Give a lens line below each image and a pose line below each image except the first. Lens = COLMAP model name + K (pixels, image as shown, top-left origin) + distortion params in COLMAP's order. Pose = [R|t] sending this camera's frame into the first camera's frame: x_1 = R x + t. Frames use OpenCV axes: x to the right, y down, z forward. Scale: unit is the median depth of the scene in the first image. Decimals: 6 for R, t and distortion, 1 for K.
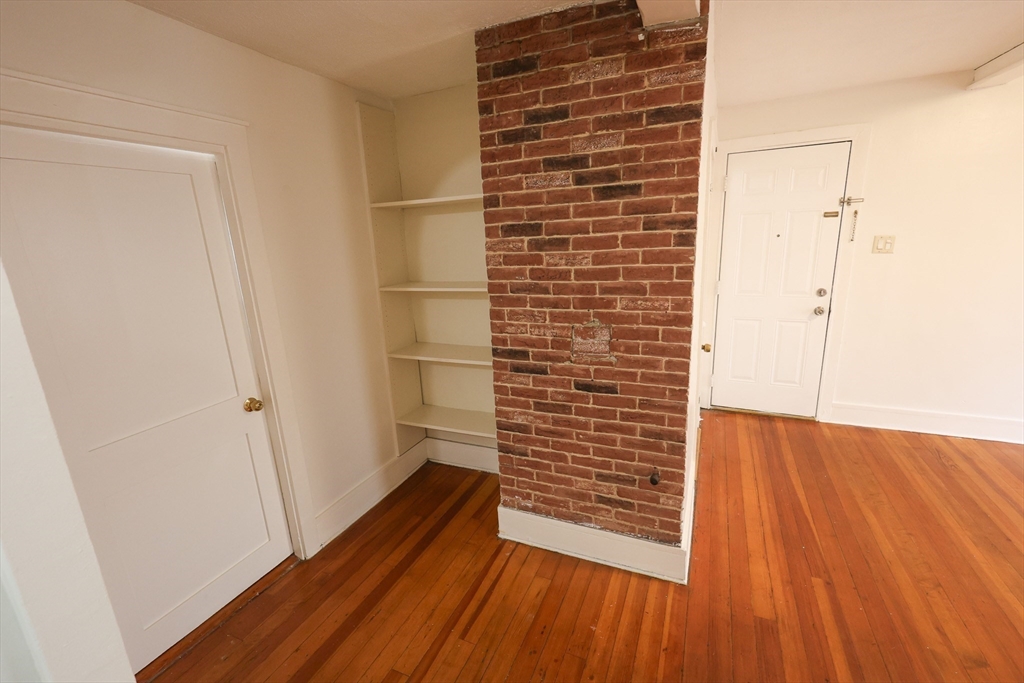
lens RADIAL K [[445.1, 0, 520.1], [0, 445.1, 341.5], [0, 0, 1]] dist [0.007502, -0.000328]
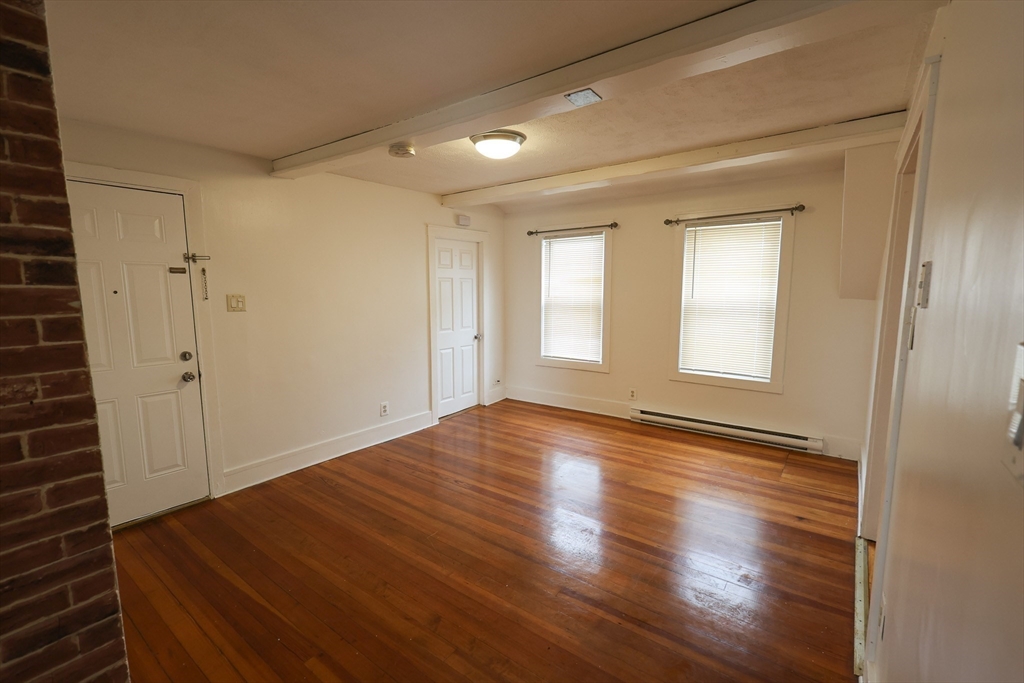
lens RADIAL K [[445.1, 0, 516.5], [0, 445.1, 341.8], [0, 0, 1]] dist [0.007502, -0.000328]
pose [[0.227651, -0.078574, 0.970568, -0.055605], [0.229551, 0.972977, 0.024926, -0.013673], [-0.946299, 0.217121, 0.239536, 0.250745]]
